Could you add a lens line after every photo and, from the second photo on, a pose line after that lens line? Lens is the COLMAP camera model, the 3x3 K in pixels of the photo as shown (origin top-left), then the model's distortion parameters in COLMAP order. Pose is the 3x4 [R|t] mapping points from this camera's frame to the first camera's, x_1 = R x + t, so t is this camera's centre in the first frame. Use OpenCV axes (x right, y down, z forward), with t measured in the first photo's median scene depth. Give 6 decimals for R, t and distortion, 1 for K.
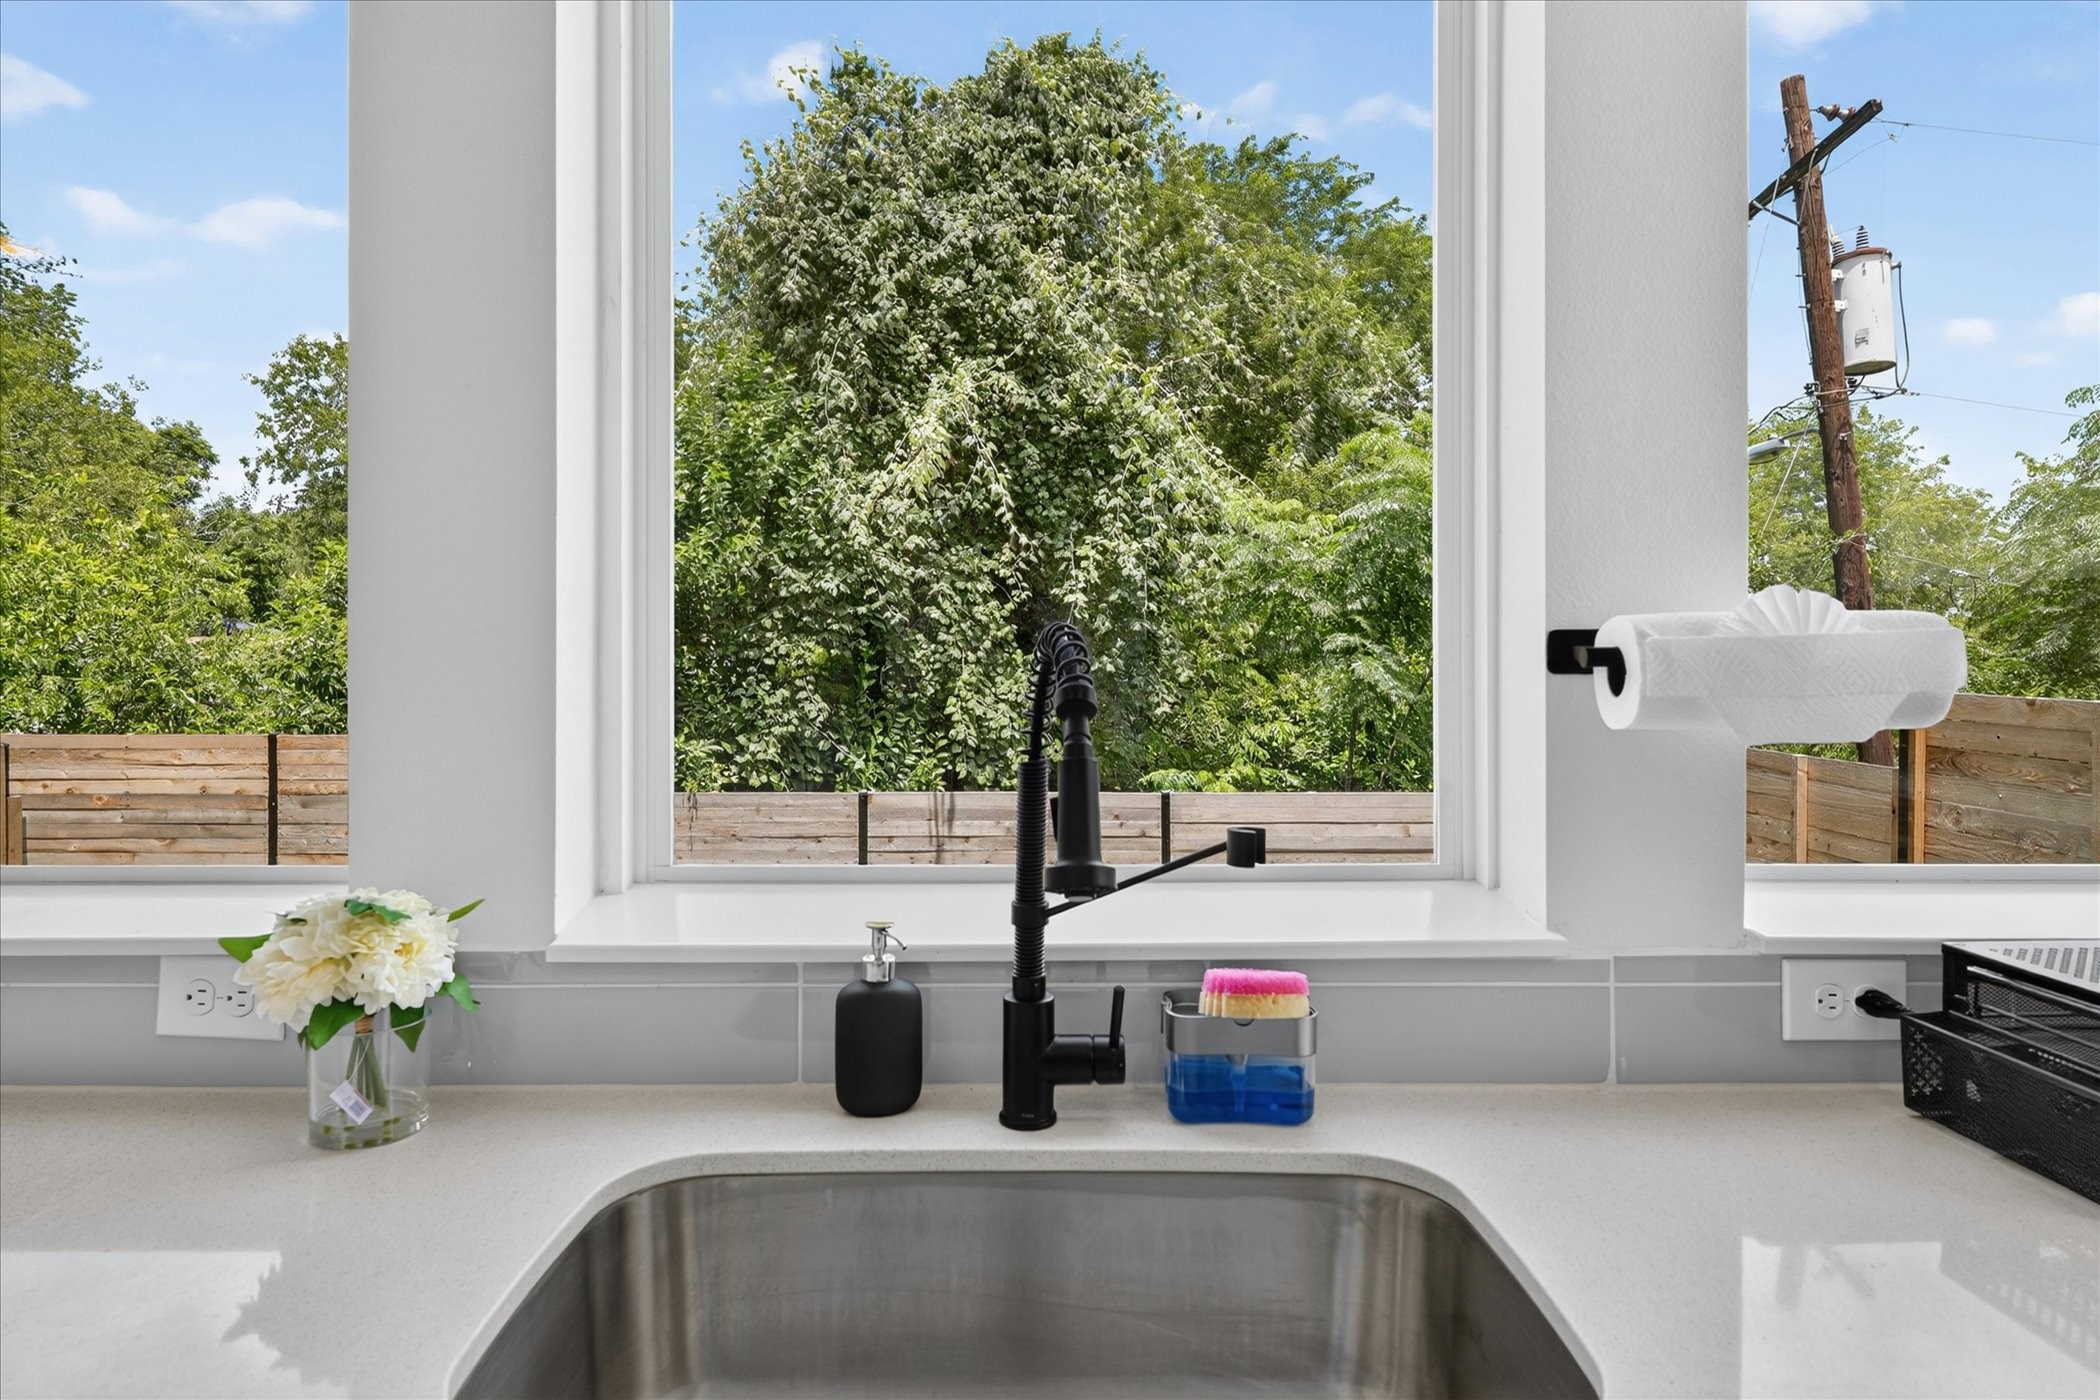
lens RADIAL K [[1168.0, 0, 1042.9], [0, 1168.0, 671.4], [0, 0, 1]] dist [-0.003982, 0.000774]
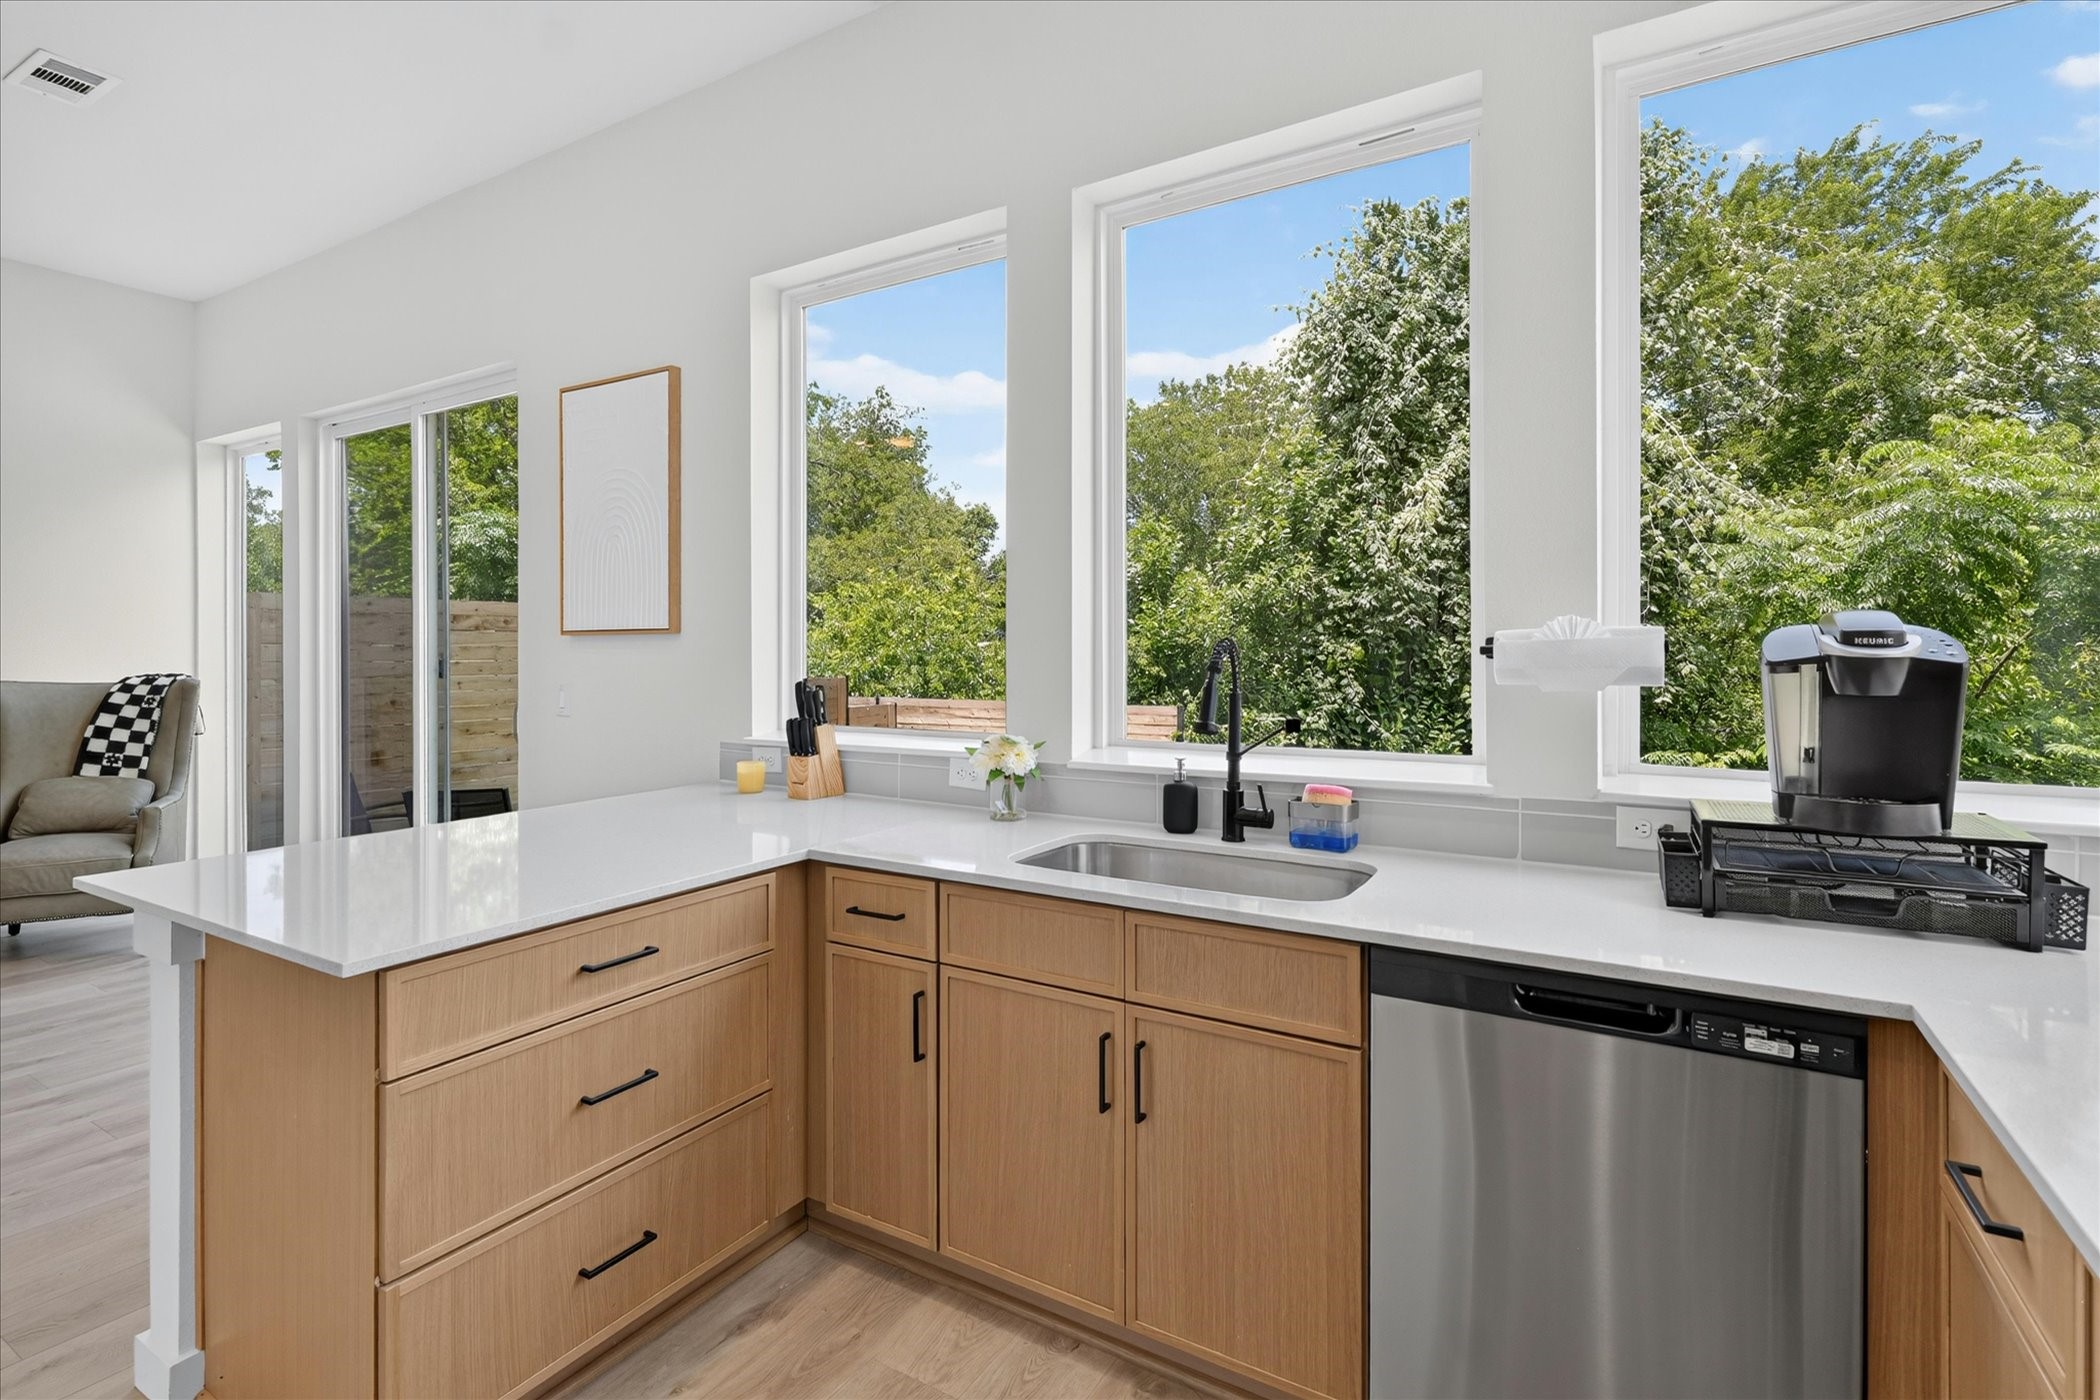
lens RADIAL K [[981.4, 0, 1057.6], [0, 981.4, 657.1], [0, 0, 1]] dist [0.003169, 0.000333]
pose [[0.849374, 0.000233, -0.527791, 0.110998], [-0.004498, 0.999967, -0.006797, 0.000642], [0.527772, 0.008147, 0.849347, -0.142458]]
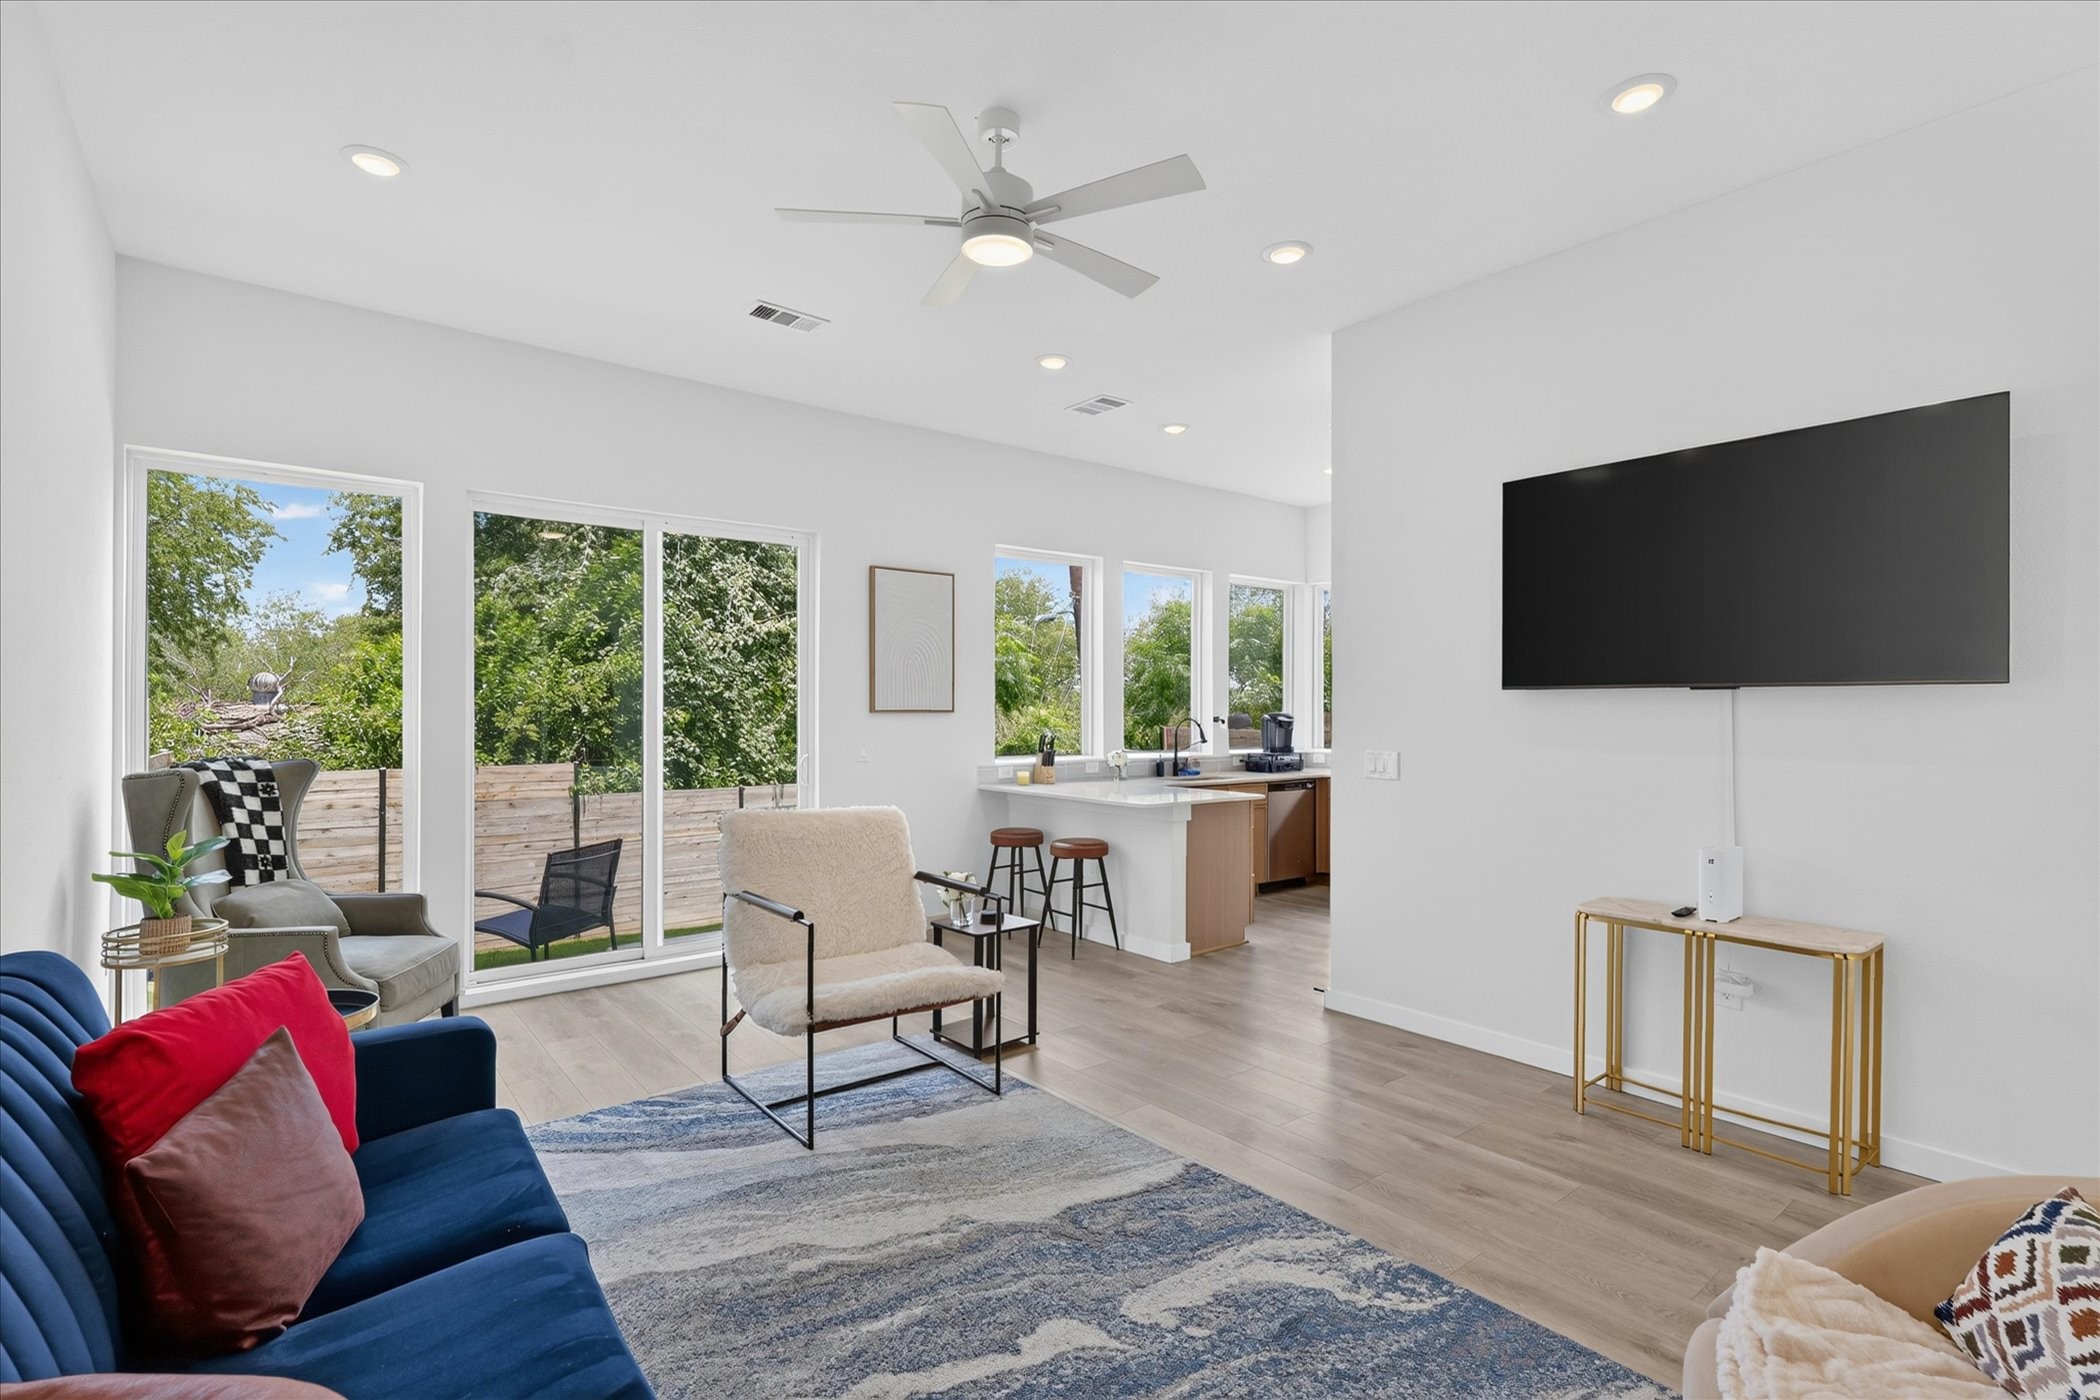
lens RADIAL K [[964.7, 0, 1050.1], [0, 964.7, 708.9], [0, 0, 1]] dist [0.000674, -0.000042]
pose [[0.784789, 0.001984, 0.619760, -0.669497], [0.008648, 0.999862, -0.014152, -0.001220], [-0.619702, 0.016466, 0.784664, -0.518681]]
